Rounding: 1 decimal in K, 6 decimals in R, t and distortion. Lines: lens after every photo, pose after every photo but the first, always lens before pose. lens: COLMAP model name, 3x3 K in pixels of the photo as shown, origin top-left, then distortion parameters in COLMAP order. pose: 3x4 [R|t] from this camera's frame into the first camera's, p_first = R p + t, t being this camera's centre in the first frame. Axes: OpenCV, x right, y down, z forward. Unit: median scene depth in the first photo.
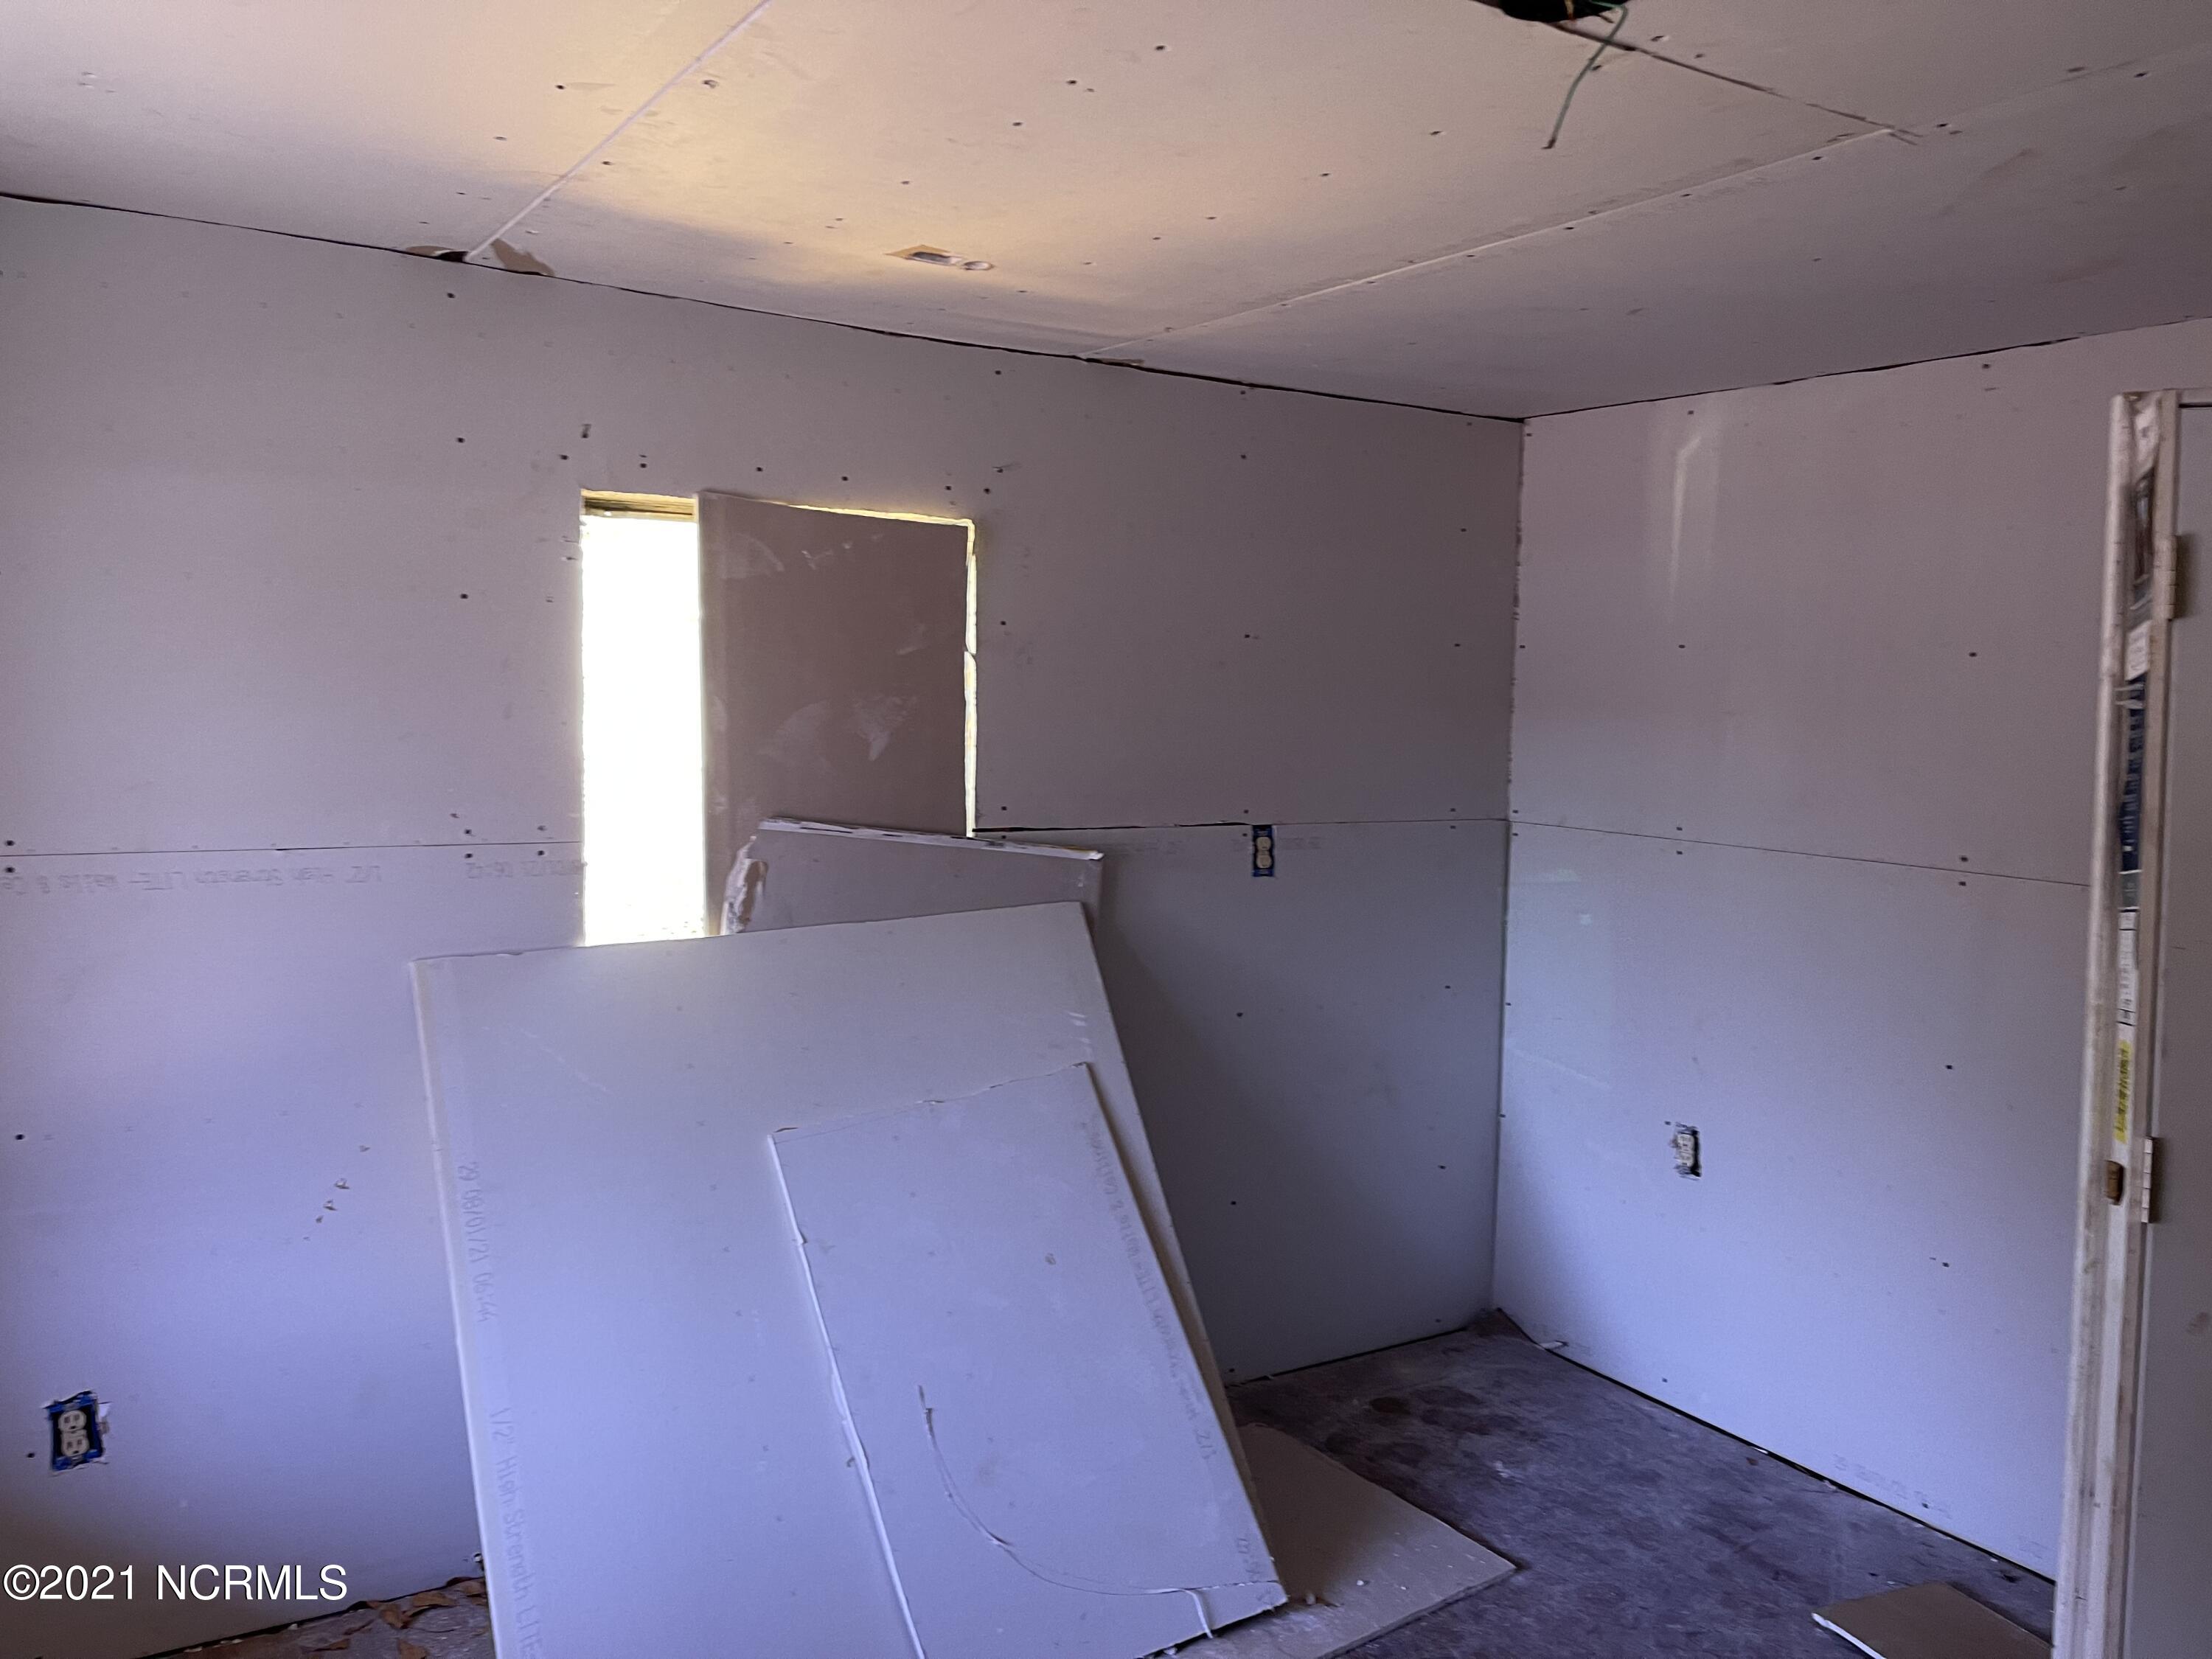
lens RADIAL K [[1667.3, 0, 1101.8], [0, 1667.3, 819.1], [0, 0, 1]] dist [0.041780, -0.029086]
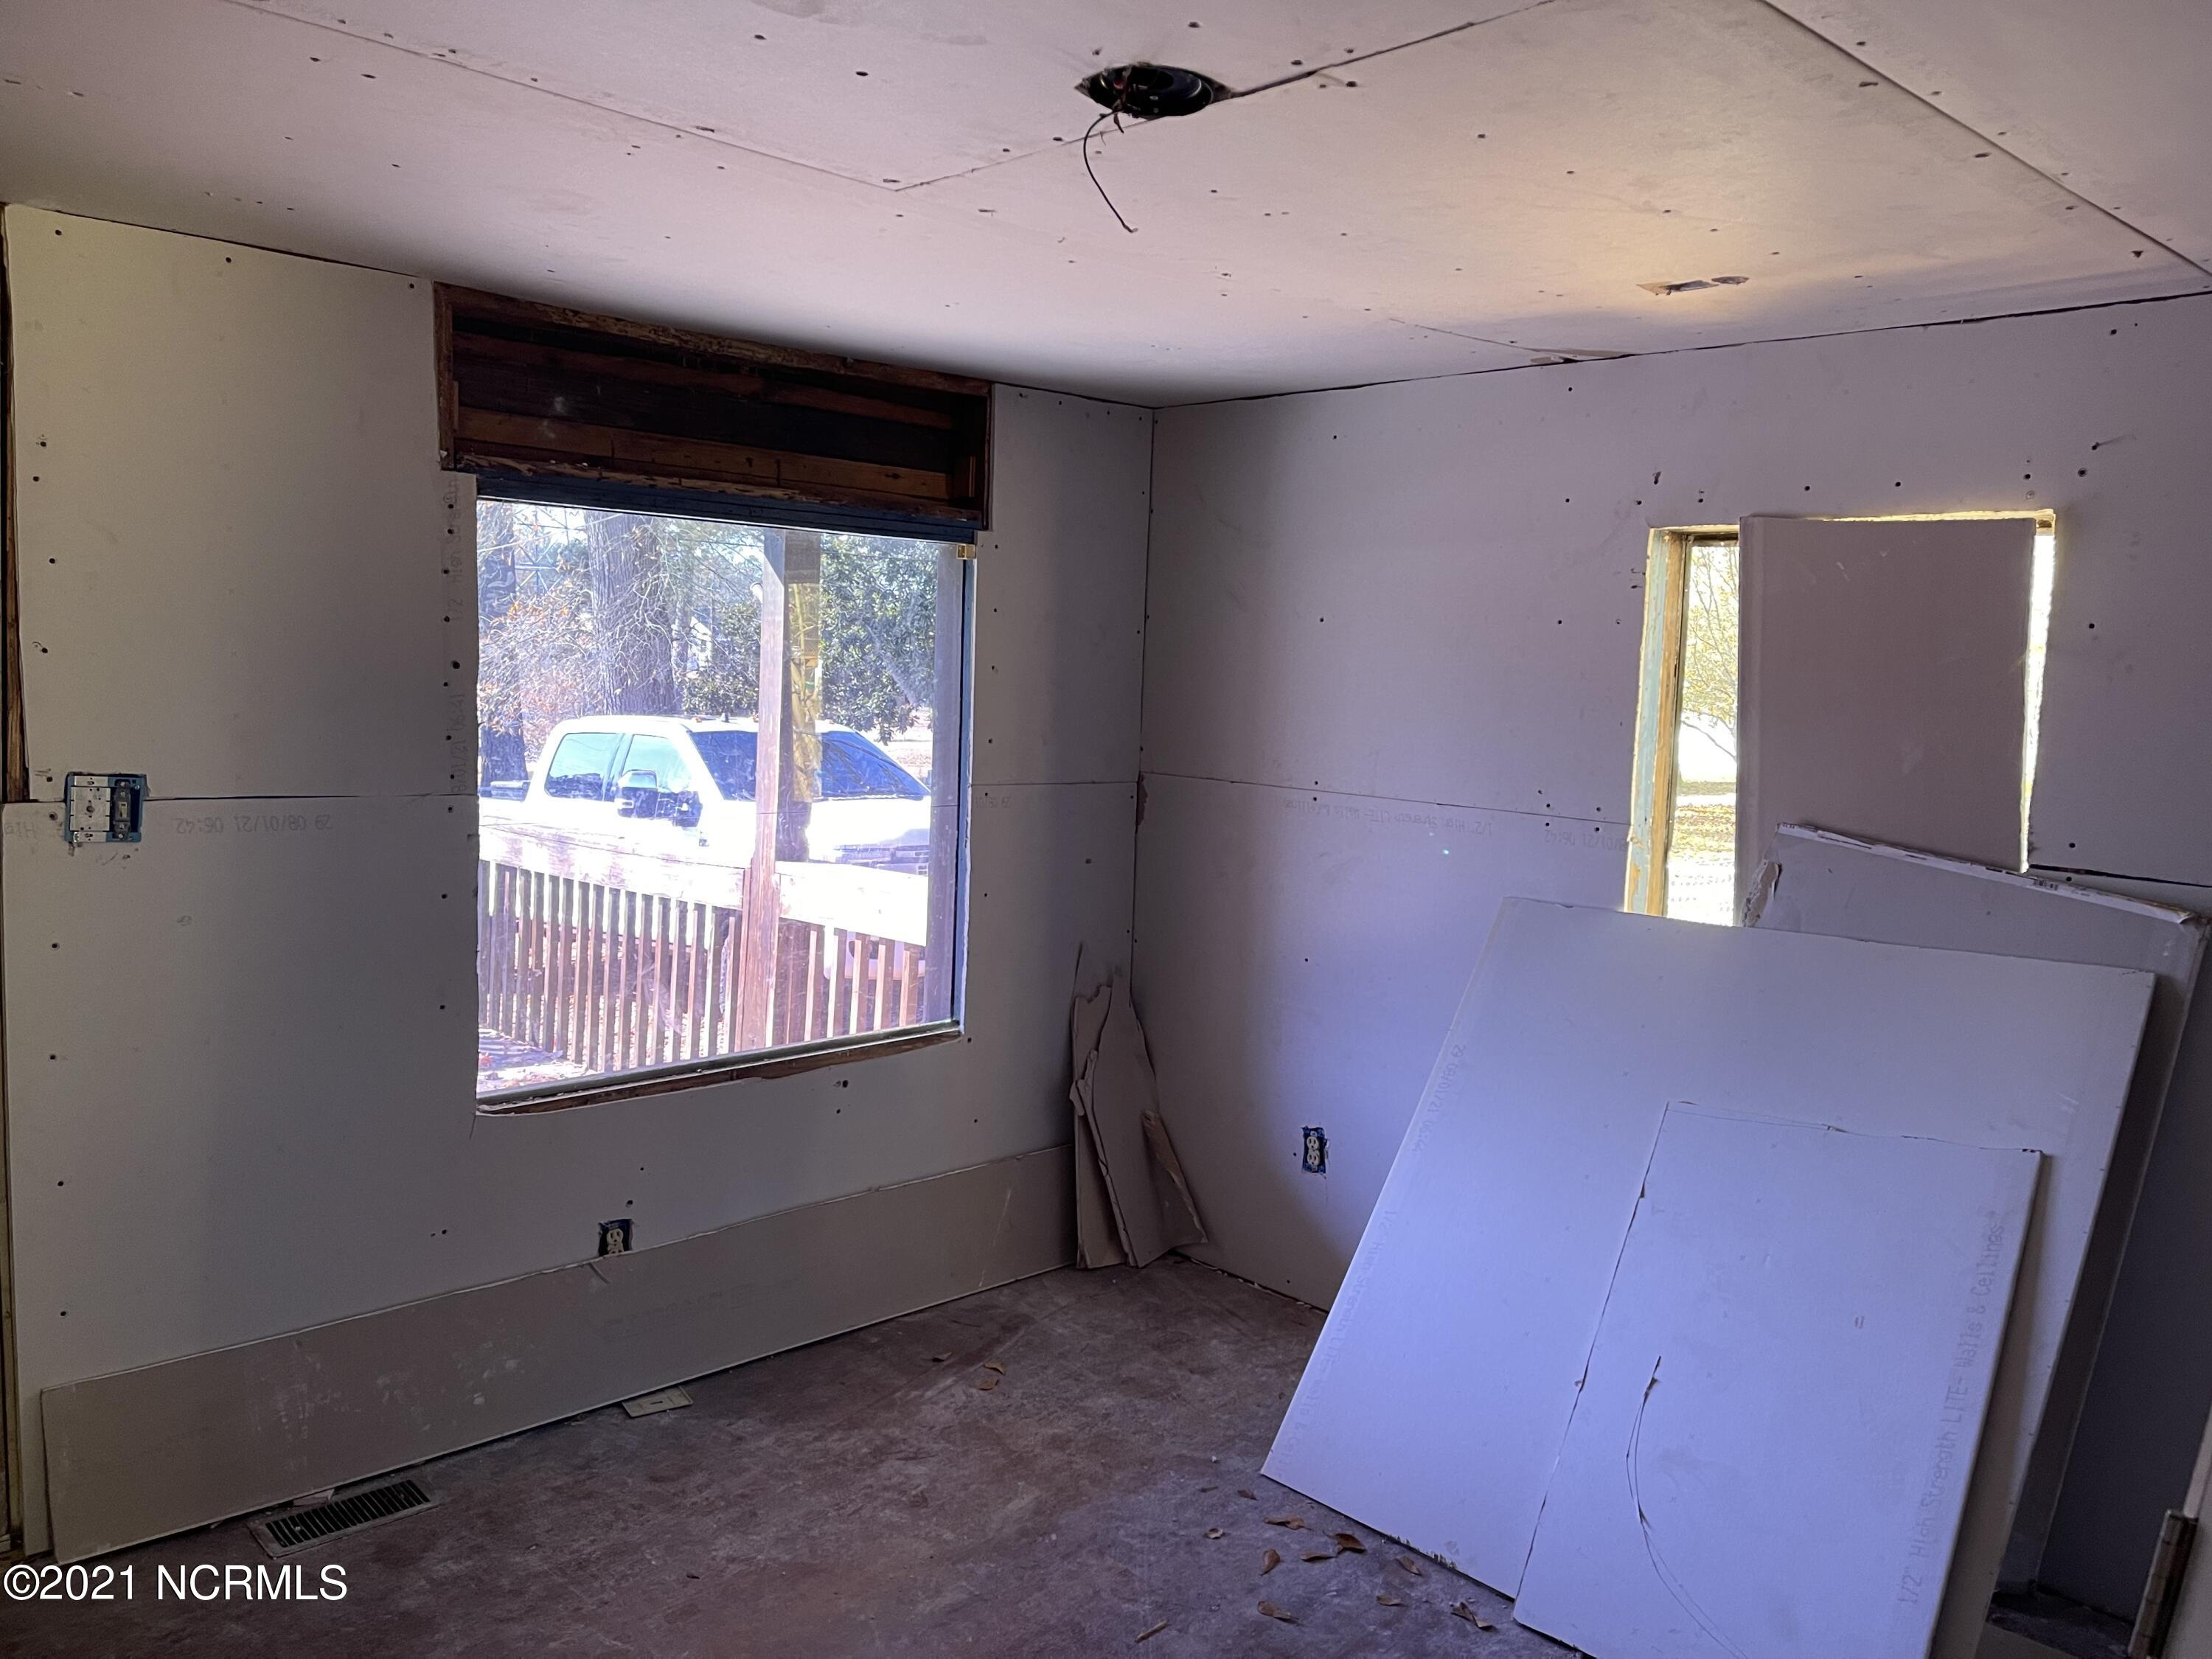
lens RADIAL K [[1667.3, 0, 1101.0], [0, 1667.3, 844.5], [0, 0, 1]] dist [0.041780, -0.029086]
pose [[0.192627, 0.086703, -0.977434, 0.729753], [-0.113361, 0.991386, 0.065600, -0.007487], [0.974702, 0.098166, 0.200796, 0.372097]]
